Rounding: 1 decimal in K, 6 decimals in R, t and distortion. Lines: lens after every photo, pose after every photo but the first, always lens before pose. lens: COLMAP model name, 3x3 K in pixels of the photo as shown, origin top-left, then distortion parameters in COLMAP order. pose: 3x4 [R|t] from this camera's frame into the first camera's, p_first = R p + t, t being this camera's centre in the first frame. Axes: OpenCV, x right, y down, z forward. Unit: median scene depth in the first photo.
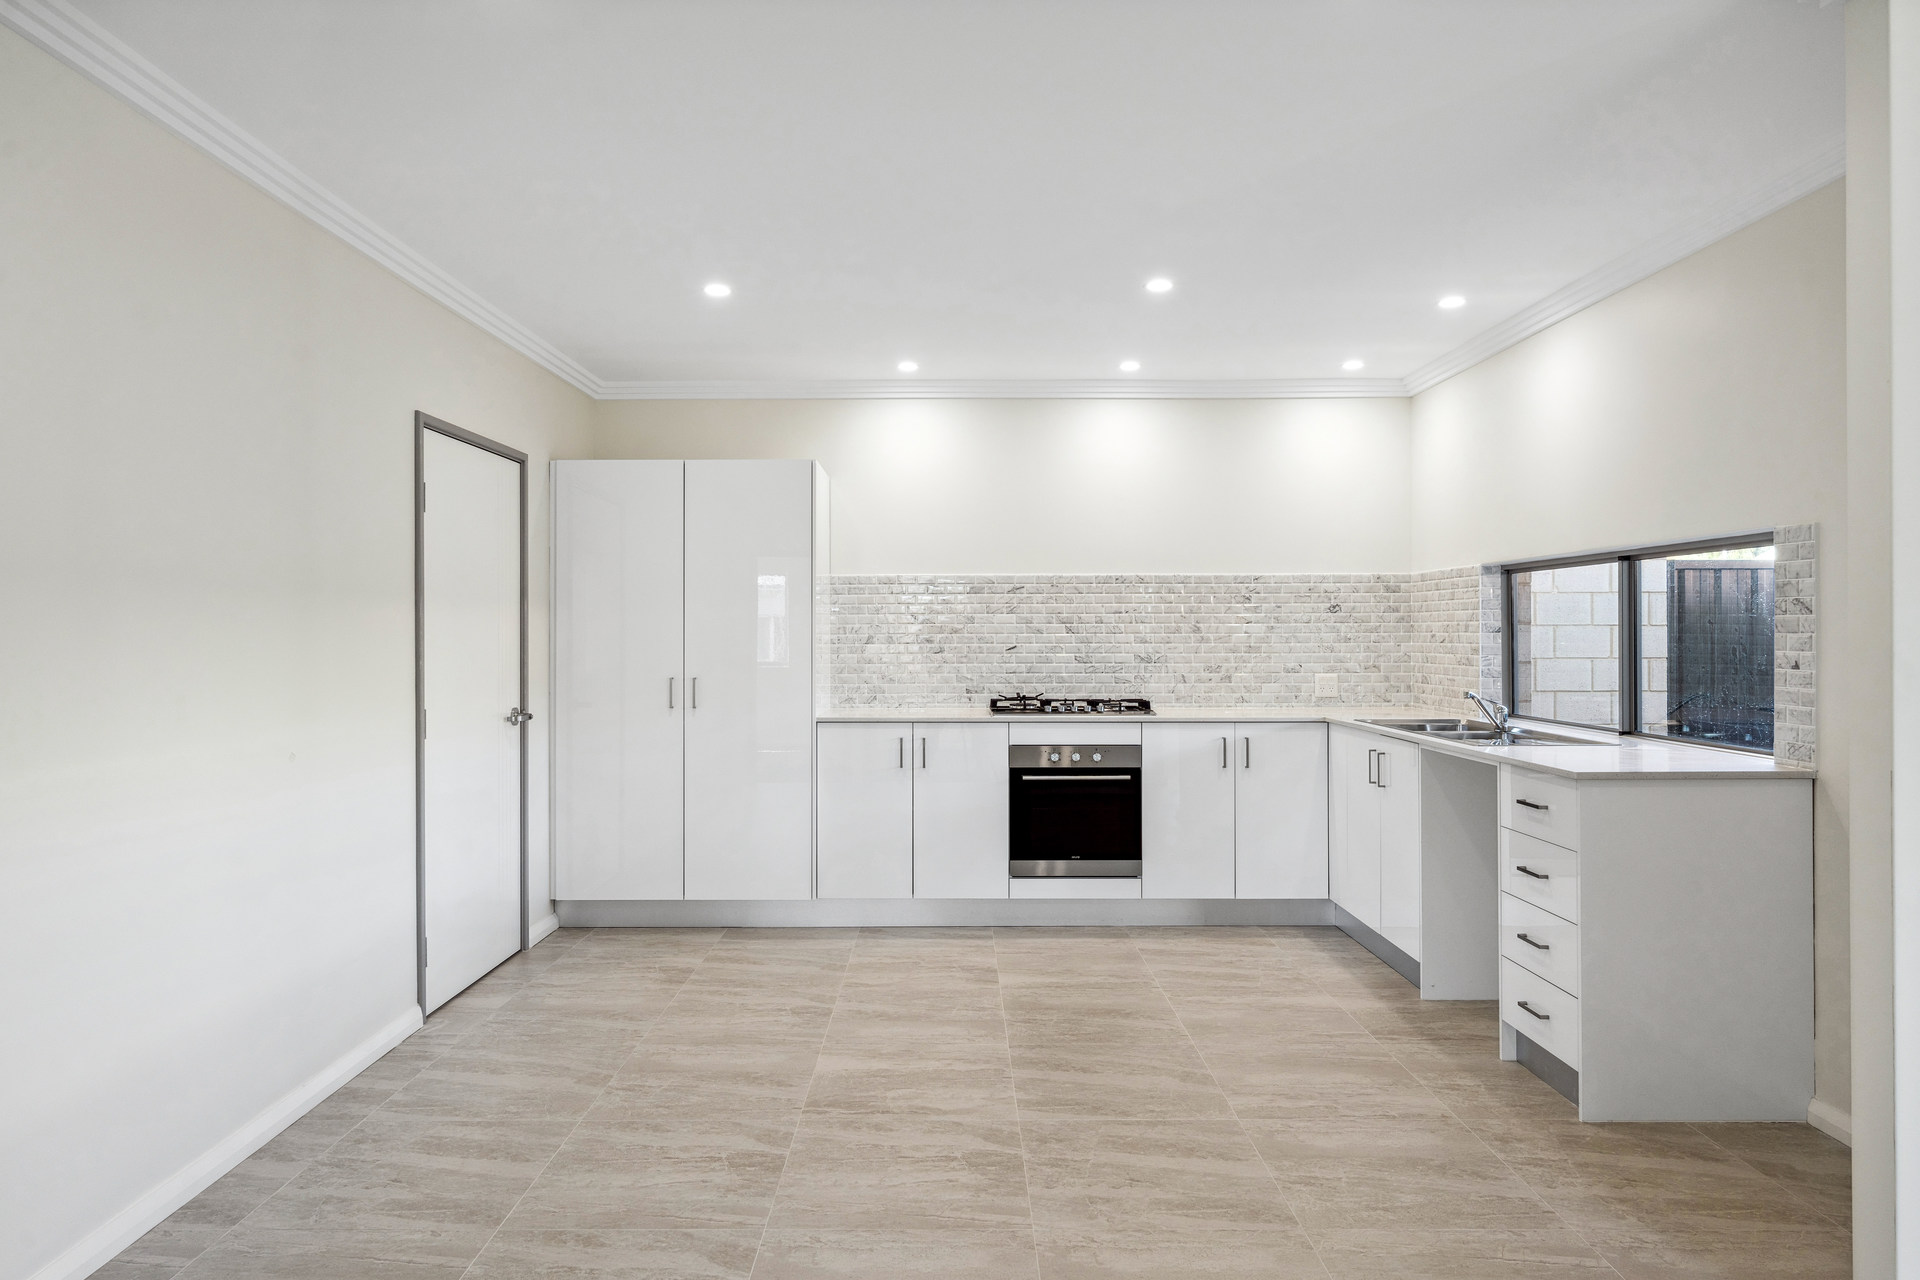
lens RADIAL K [[1191.2, 0, 956.8], [0, 1191.2, 631.9], [0, 0, 1]] dist [0.001626, 0.000368]
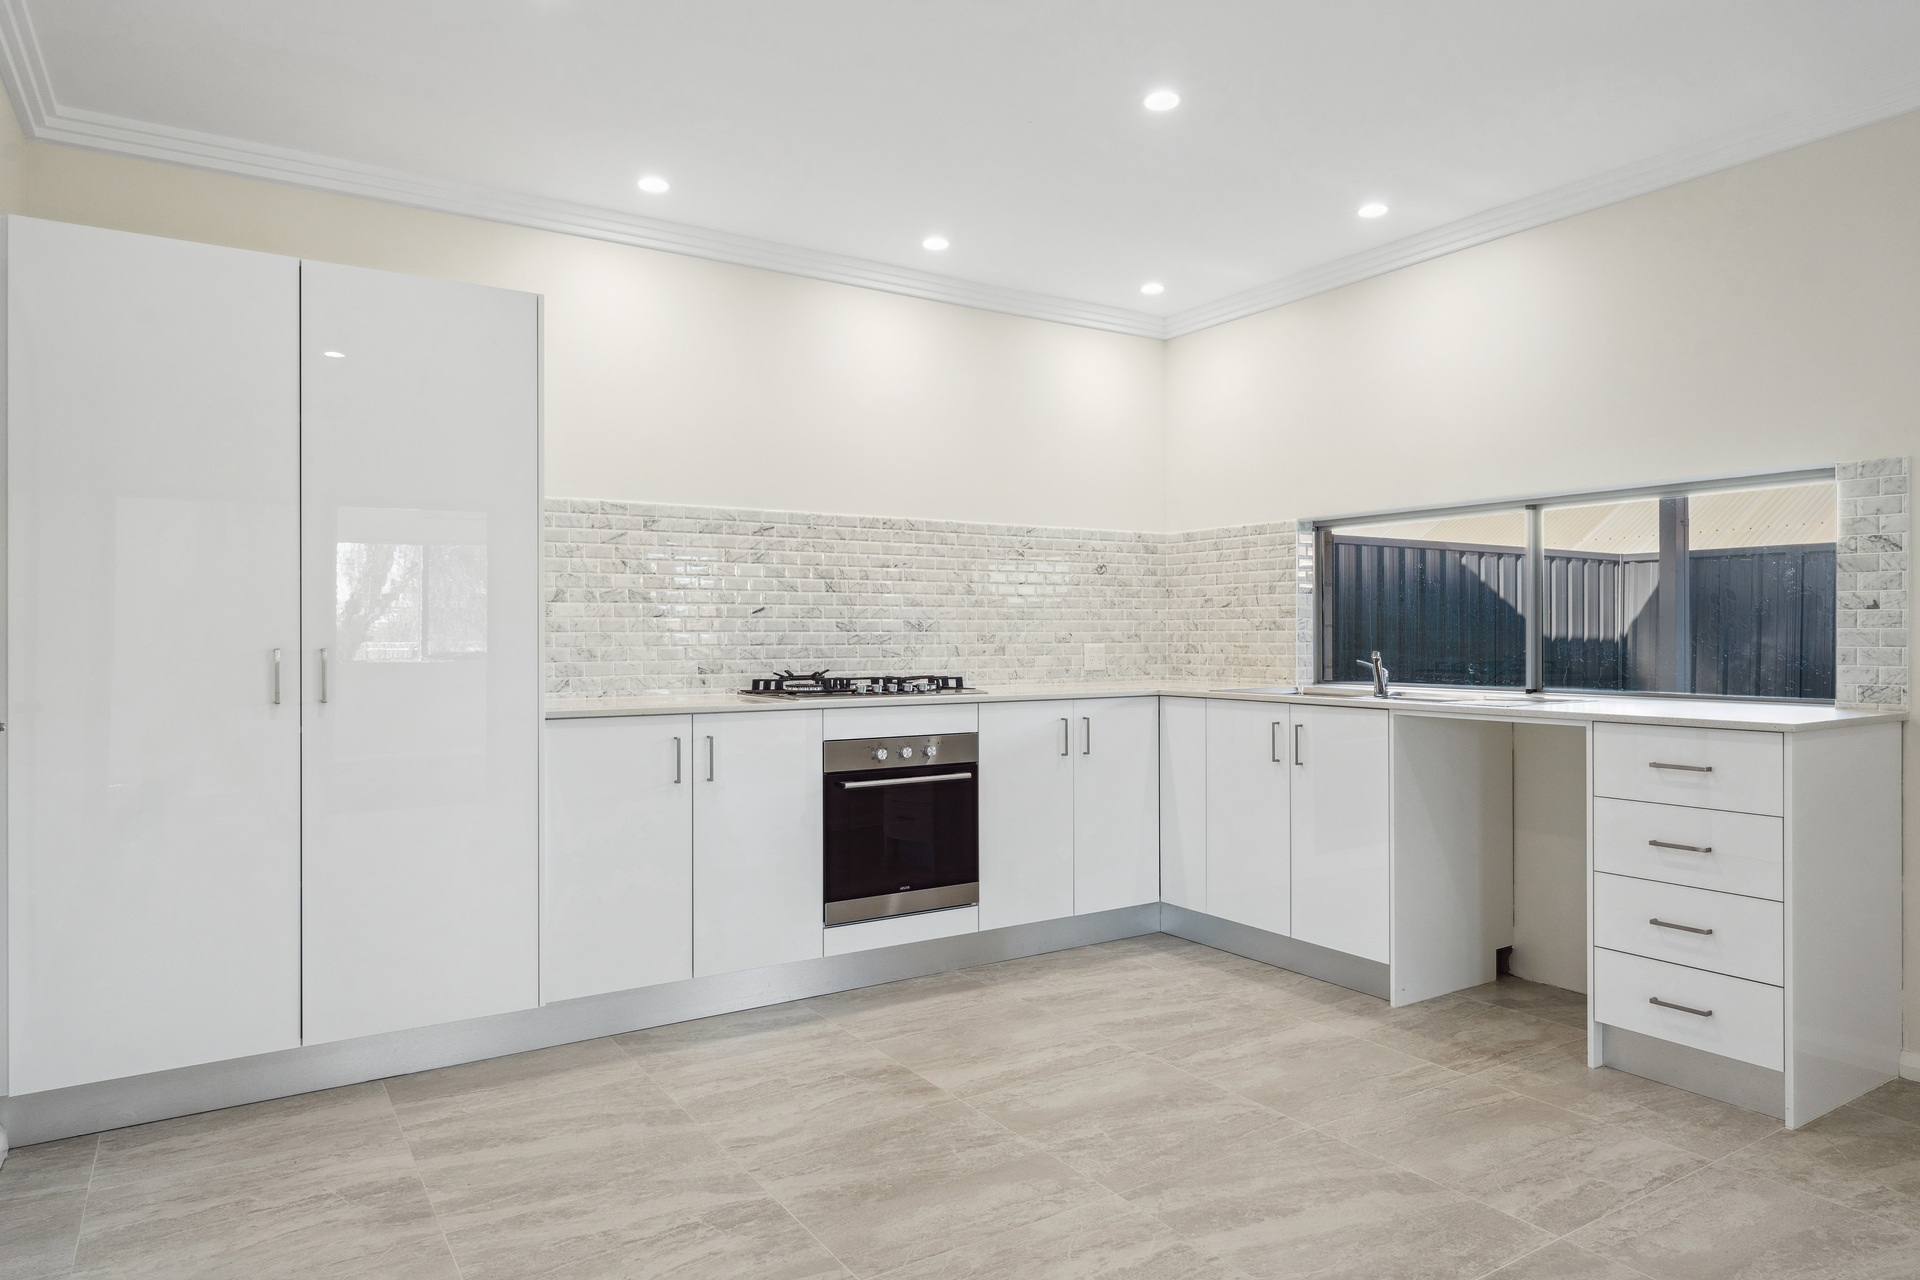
lens RADIAL K [[1162.5, 0, 947.7], [0, 1162.5, 641.9], [0, 0, 1]] dist [0.000313, 0.001210]
pose [[0.841227, -0.003275, 0.540672, -0.268419], [0.000665, 0.999987, 0.005022, 0.032642], [-0.540682, -0.003865, 0.841218, 0.378789]]
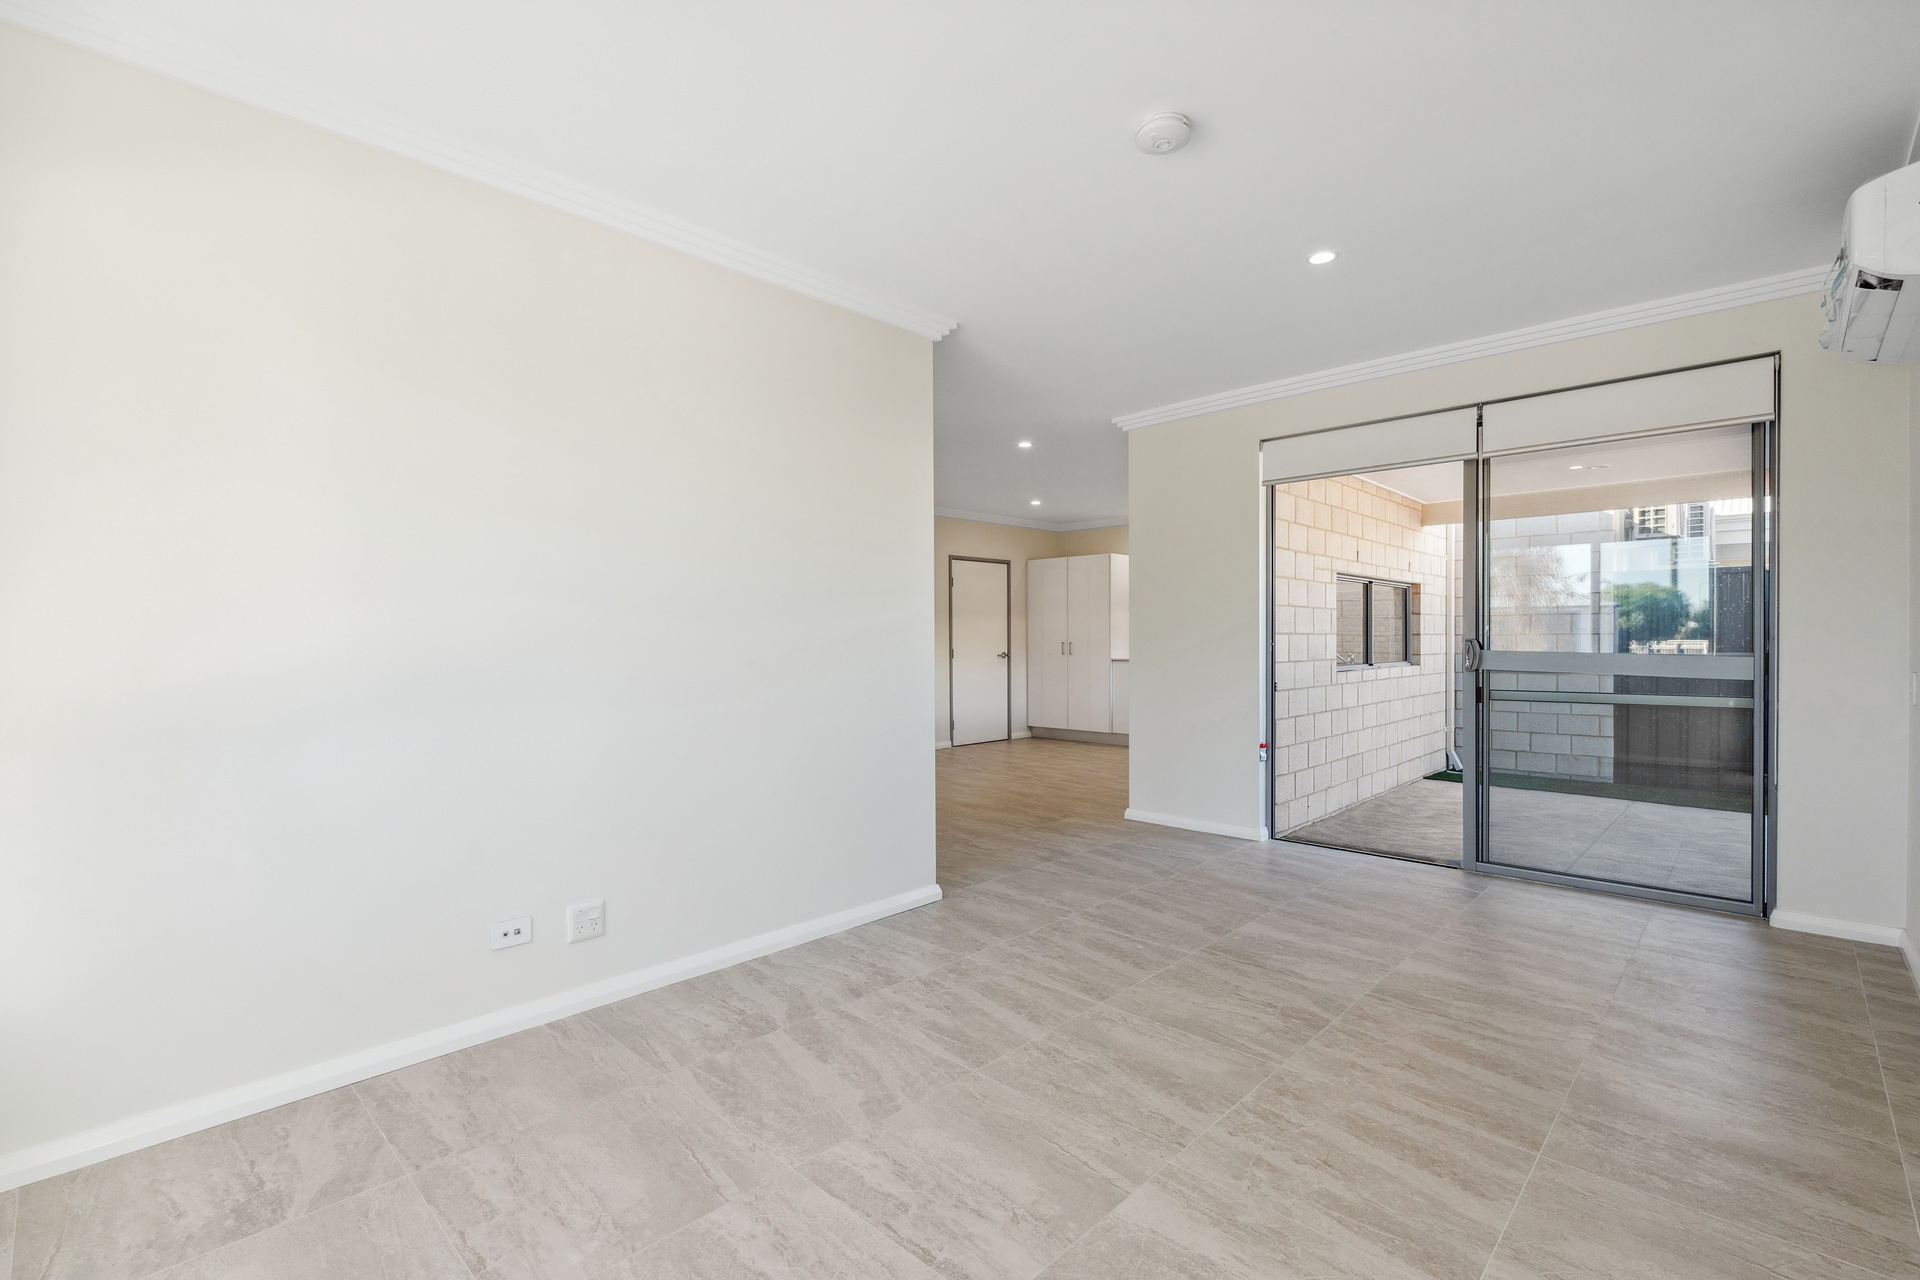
lens RADIAL K [[864.9, 0, 963.3], [0, 864.9, 638.6], [0, 0, 1]] dist [0.002194, 0.000235]
pose [[0.717700, -0.007297, -0.696314, 0.228814], [0.010818, 0.999941, 0.000672, 0.026847], [0.696268, -0.008015, 0.717737, 0.064662]]
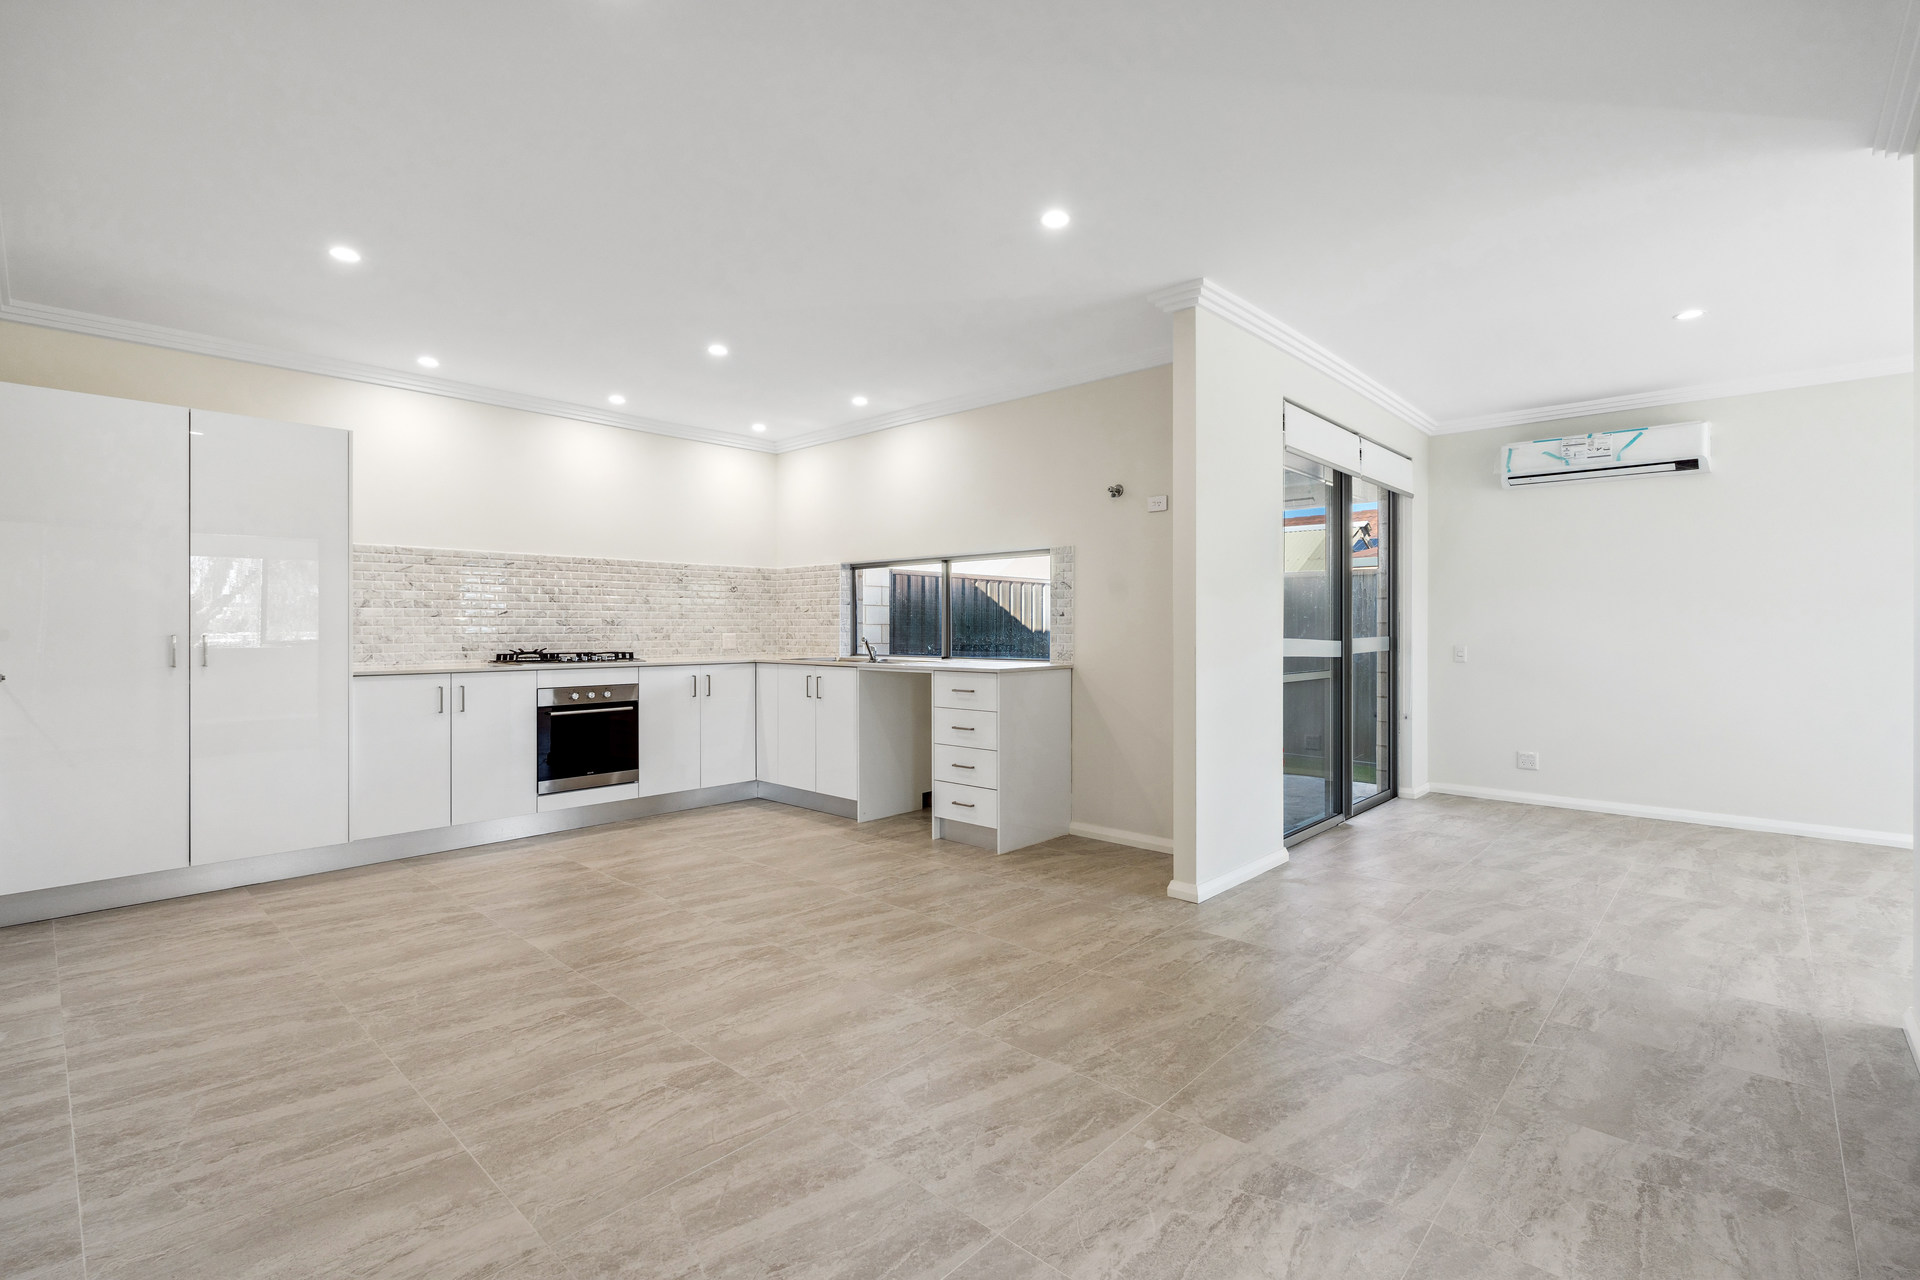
lens RADIAL K [[865.2, 0, 945.5], [0, 865.2, 631.5], [0, 0, 1]] dist [0.002032, -0.000206]
pose [[0.683635, -0.001598, 0.729822, -0.322186], [-0.000508, 0.999996, 0.002665, 0.033320], [-0.729824, -0.002192, 0.683632, 0.078016]]
